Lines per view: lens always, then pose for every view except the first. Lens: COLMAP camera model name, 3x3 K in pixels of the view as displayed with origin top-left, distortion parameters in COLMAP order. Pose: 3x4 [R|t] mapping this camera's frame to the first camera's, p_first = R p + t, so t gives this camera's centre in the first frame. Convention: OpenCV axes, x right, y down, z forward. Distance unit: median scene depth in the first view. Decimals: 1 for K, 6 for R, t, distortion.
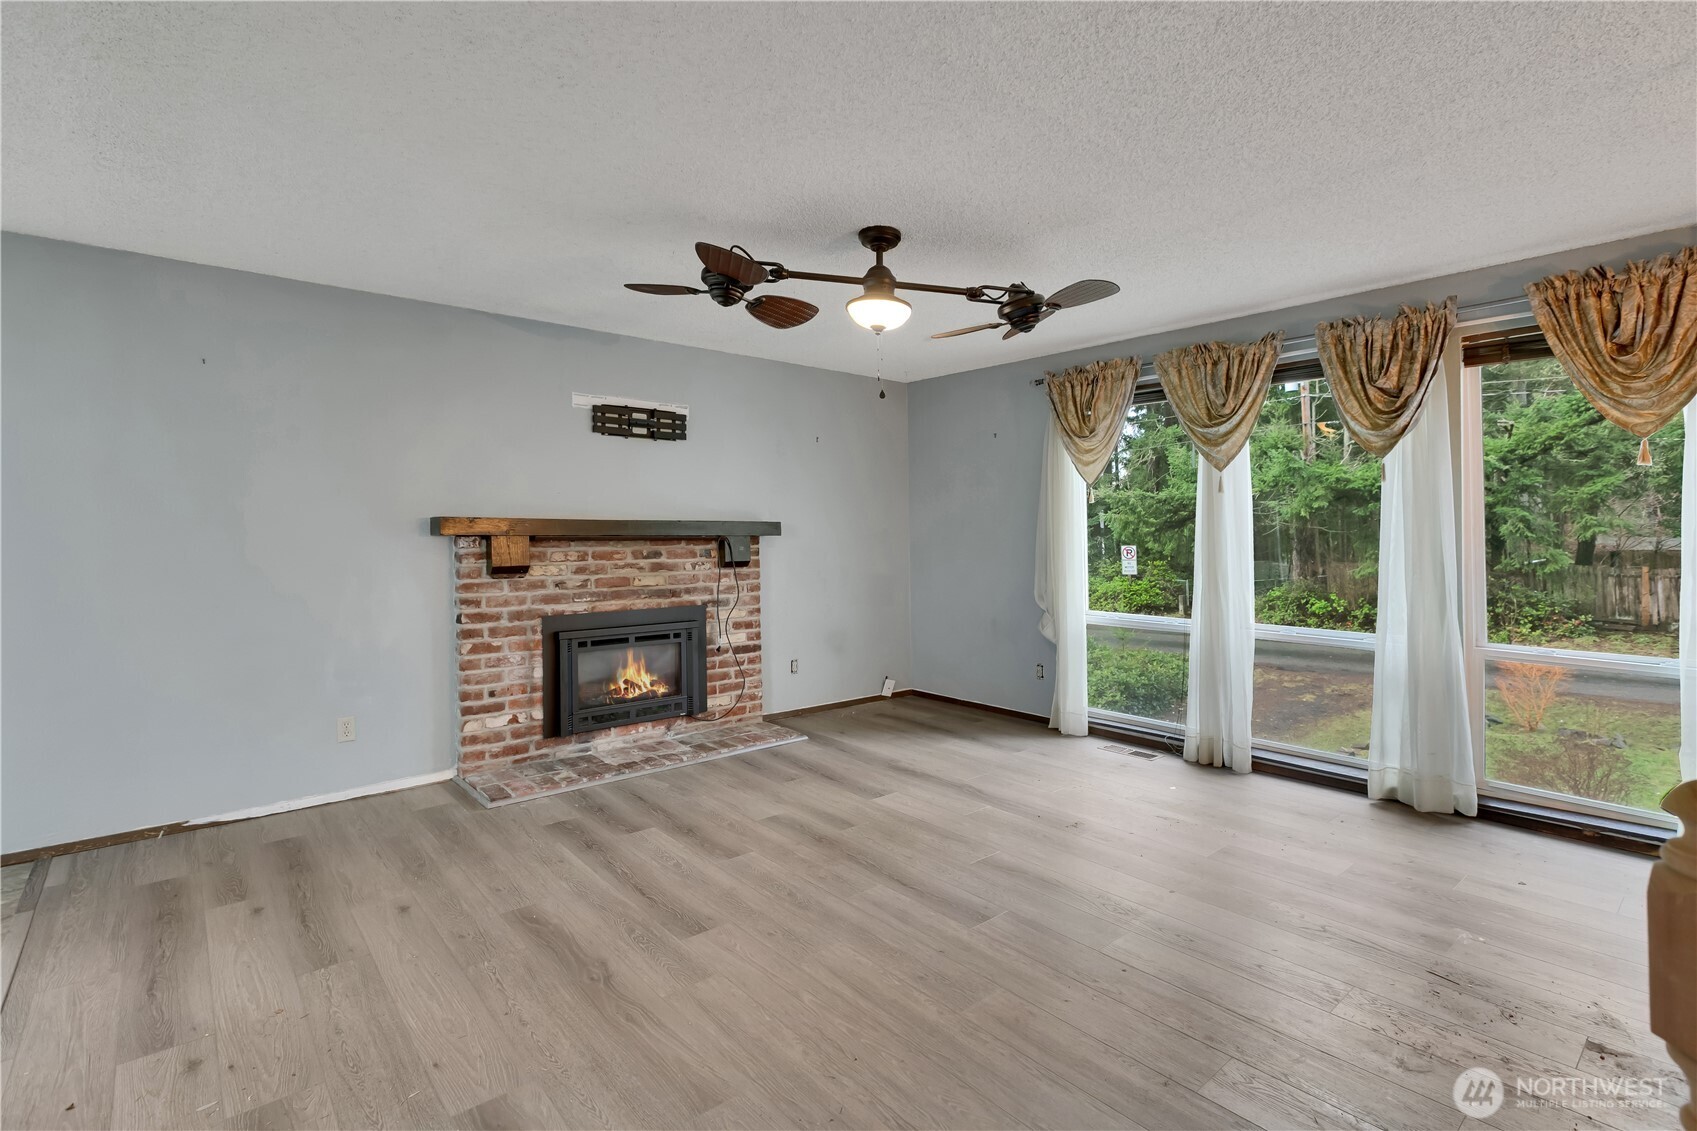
lens RADIAL K [[793.7, 0, 849.6], [0, 793.7, 542.6], [0, 0, 1]] dist [0.000511, 0.000323]
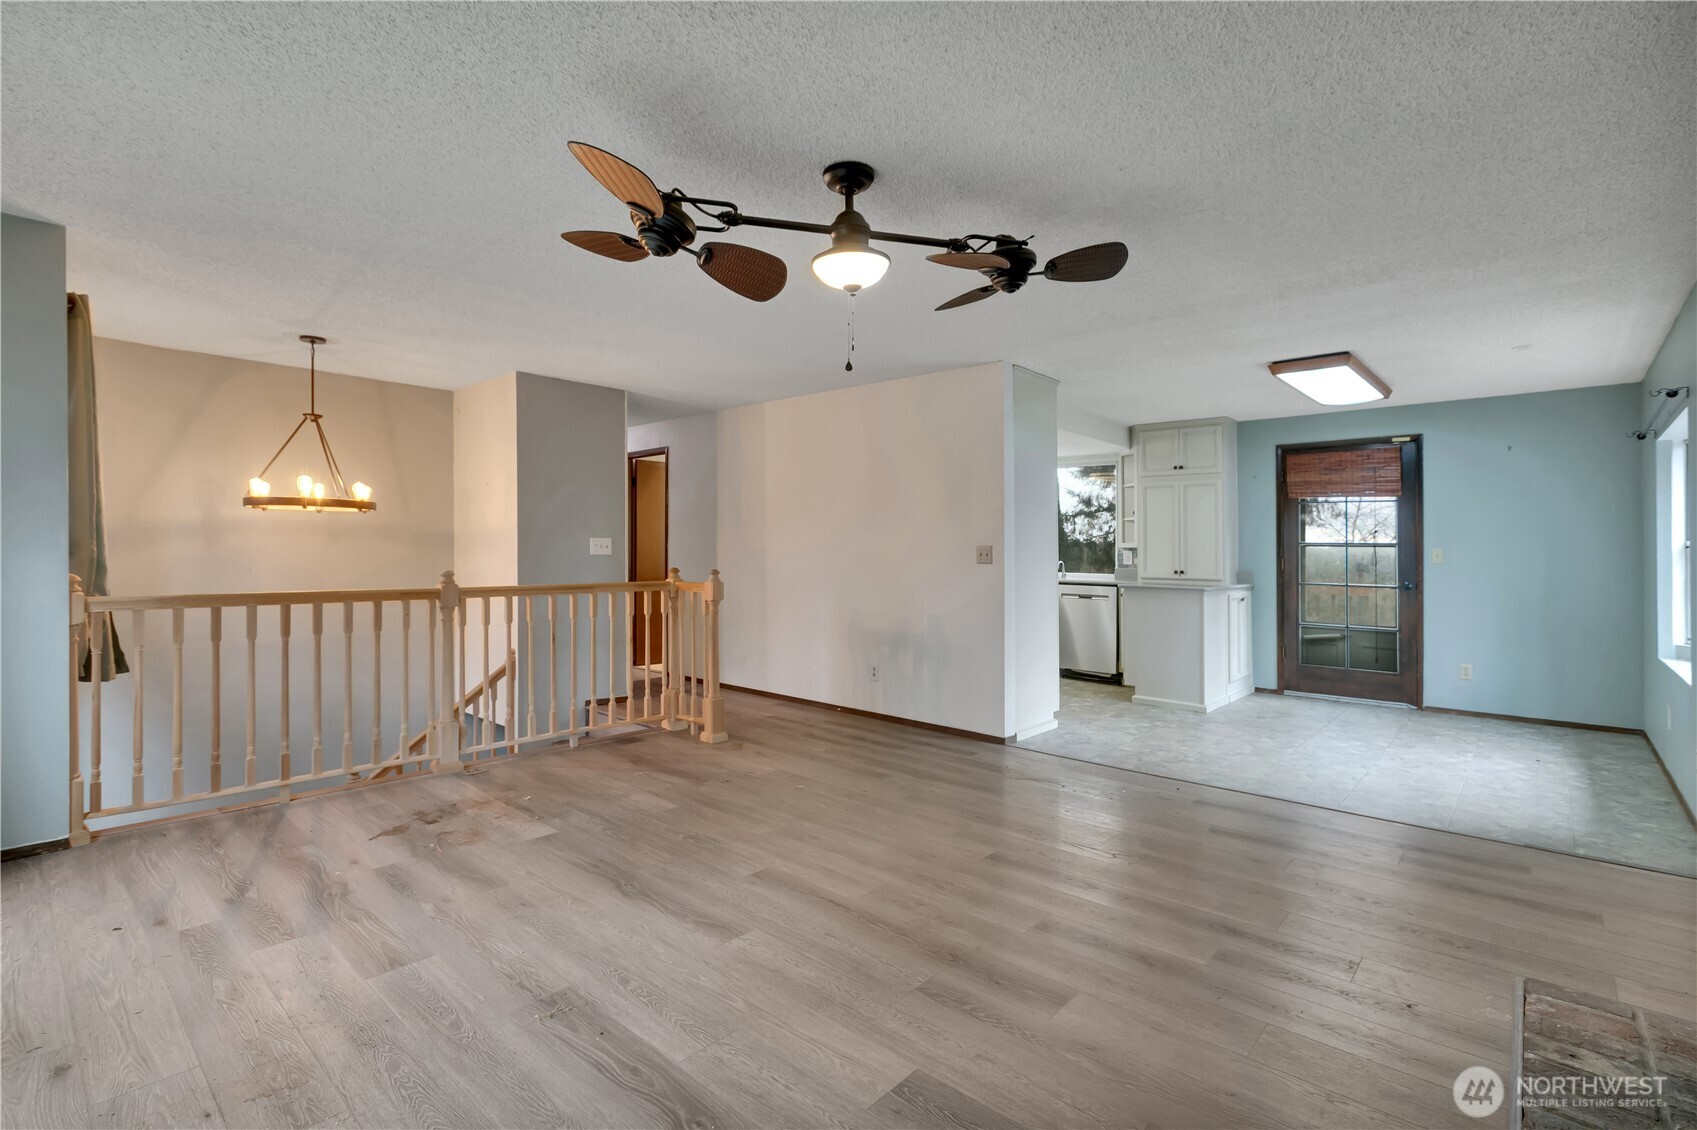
lens RADIAL K [[793.7, 0, 849.6], [0, 793.7, 542.1], [0, 0, 1]] dist [0.000511, 0.000323]
pose [[-0.990385, -0.009829, -0.137989, 0.170212], [-0.009581, 0.999951, -0.002460, 0.000884], [0.138007, -0.001115, -0.990431, 1.821862]]
